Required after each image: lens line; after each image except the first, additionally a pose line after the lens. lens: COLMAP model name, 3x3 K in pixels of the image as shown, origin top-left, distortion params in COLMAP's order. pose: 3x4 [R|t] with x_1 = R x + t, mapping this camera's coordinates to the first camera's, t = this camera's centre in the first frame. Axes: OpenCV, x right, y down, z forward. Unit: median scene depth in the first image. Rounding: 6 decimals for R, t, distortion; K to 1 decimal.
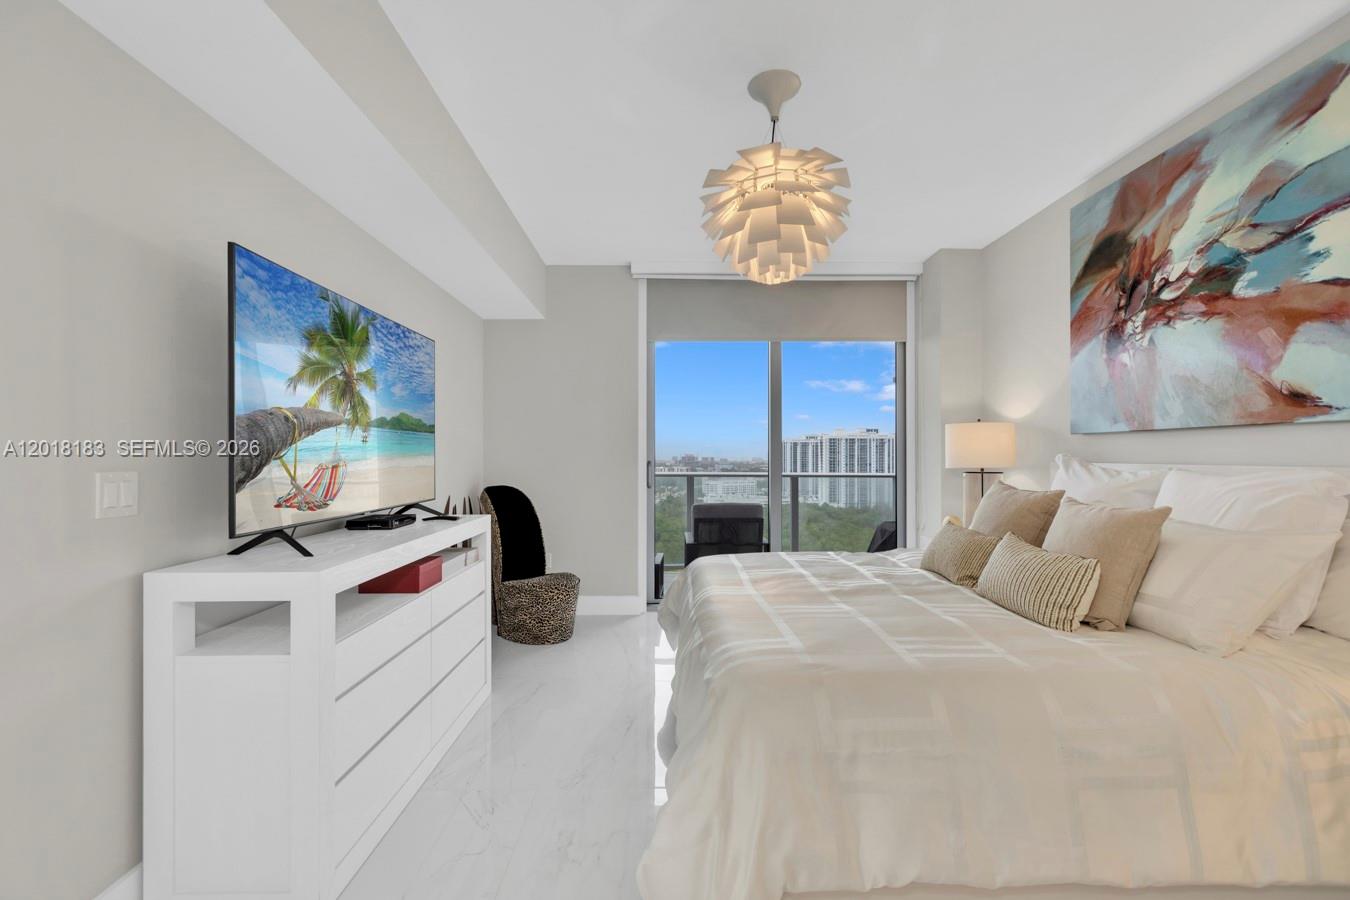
lens RADIAL K [[604.7, 0, 672.6], [0, 604.7, 461.3], [0, 0, 1]] dist [0.000925, 0.000408]
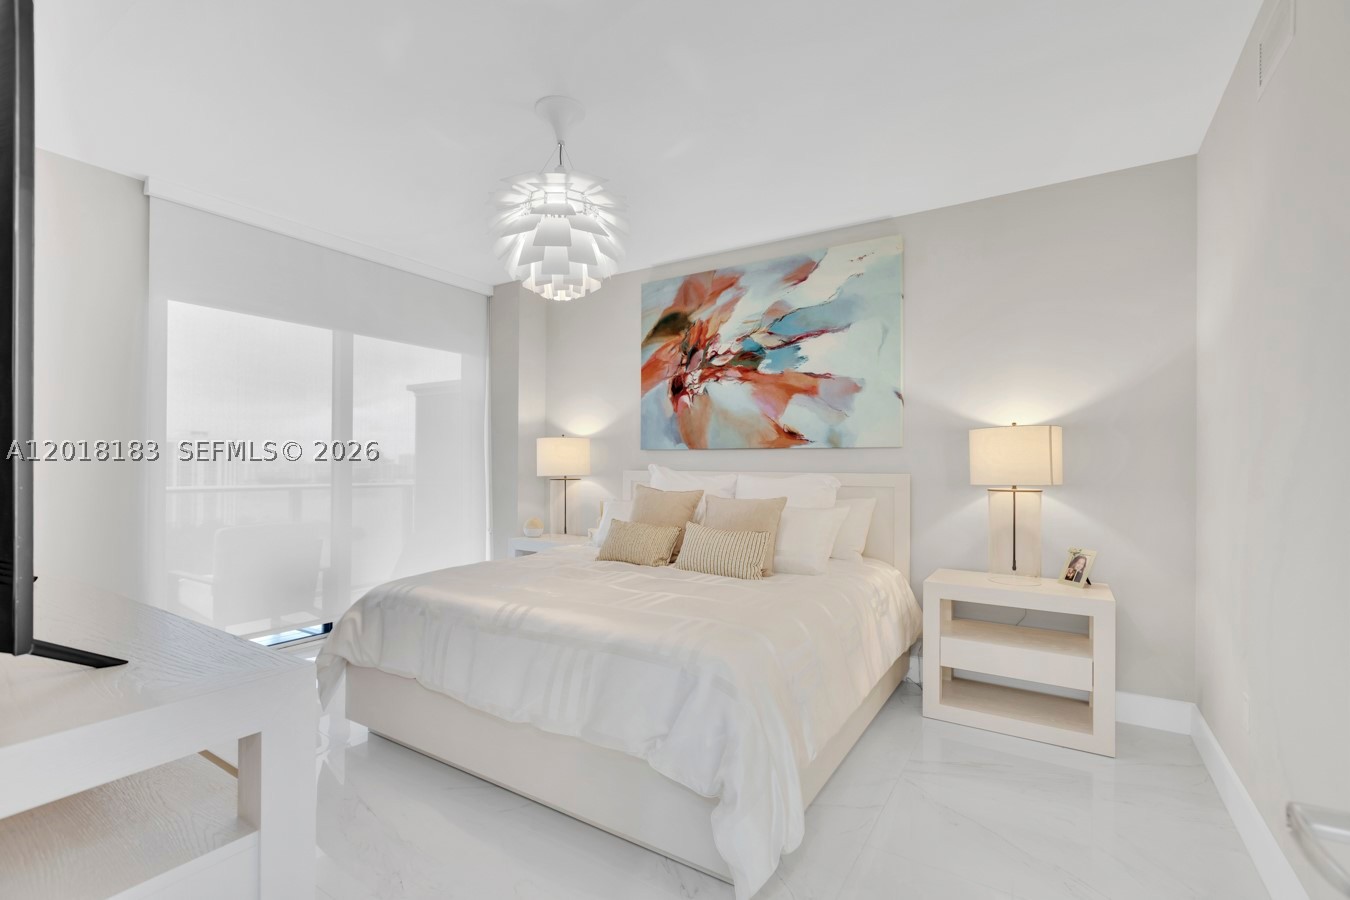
lens RADIAL K [[604.7, 0, 675.4], [0, 604.7, 464.1], [0, 0, 1]] dist [0.000925, 0.000408]
pose [[0.542251, 0.006410, 0.840192, -0.540408], [0.003491, 0.999945, -0.009882, 0.000898], [-0.840209, 0.008291, 0.542199, 0.250424]]
